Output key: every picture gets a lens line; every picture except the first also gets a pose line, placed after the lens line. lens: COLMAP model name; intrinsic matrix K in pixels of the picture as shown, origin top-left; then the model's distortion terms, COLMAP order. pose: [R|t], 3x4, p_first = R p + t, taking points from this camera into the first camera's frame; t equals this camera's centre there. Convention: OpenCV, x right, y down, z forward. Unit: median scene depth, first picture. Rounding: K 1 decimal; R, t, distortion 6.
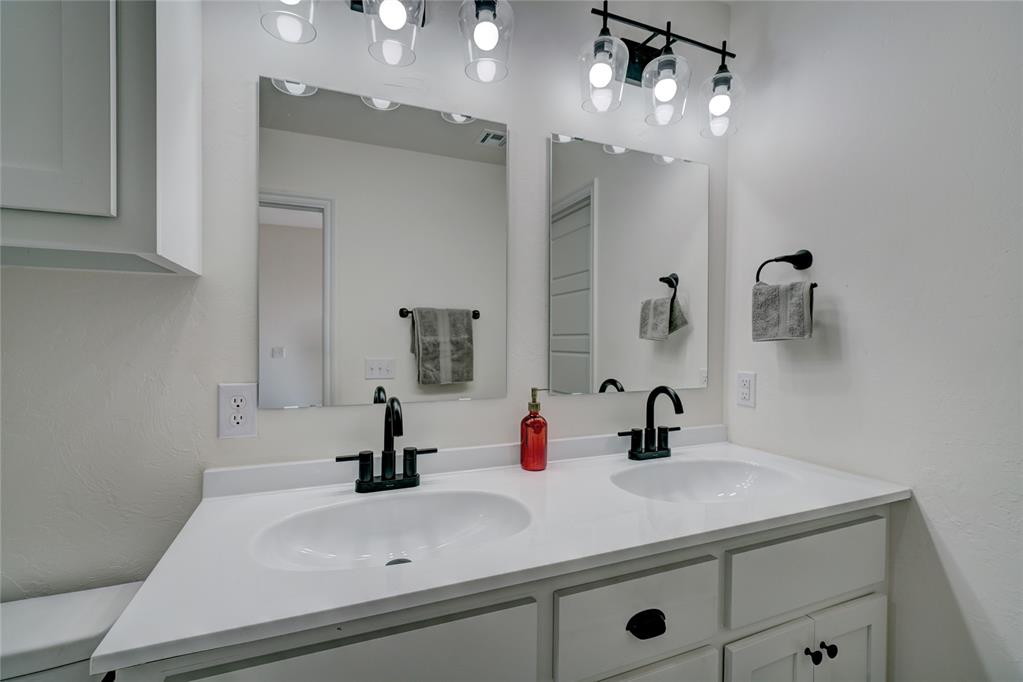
lens RADIAL K [[466.0, 0, 512.7], [0, 466.0, 341.5], [0, 0, 1]] dist [-0.000844, -0.000144]
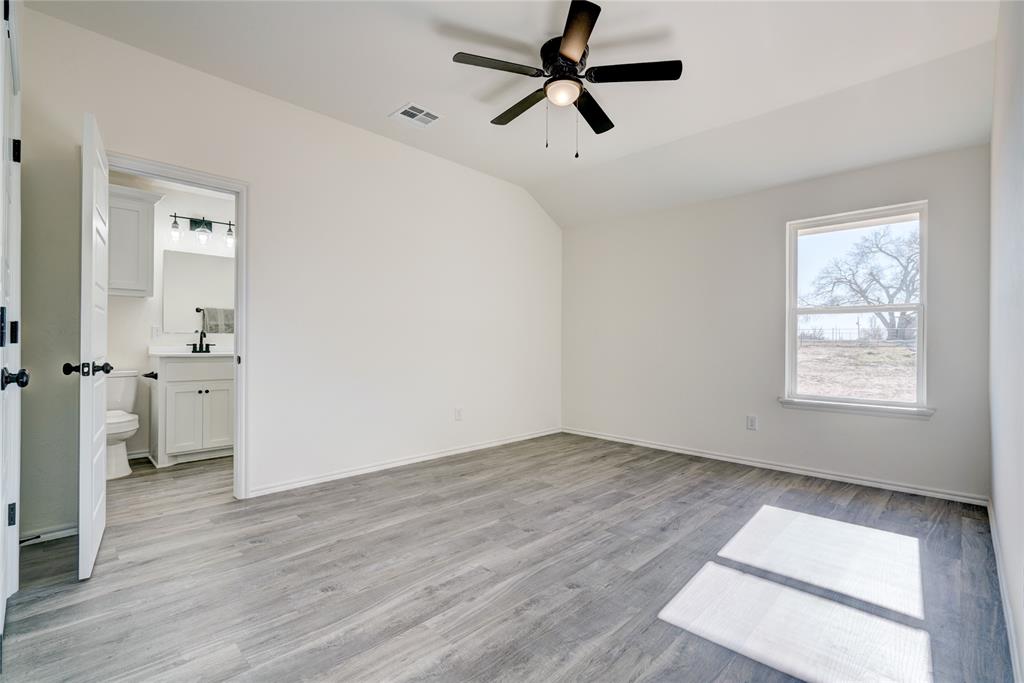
lens RADIAL K [[466.4, 0, 511.9], [0, 466.4, 341.2], [0, 0, 1]] dist [-0.000844, -0.000144]
pose [[0.923067, 0.002192, 0.384632, 0.254601], [0.001138, 0.999964, -0.008429, 0.096205], [-0.384637, 0.008218, 0.923032, -1.448247]]
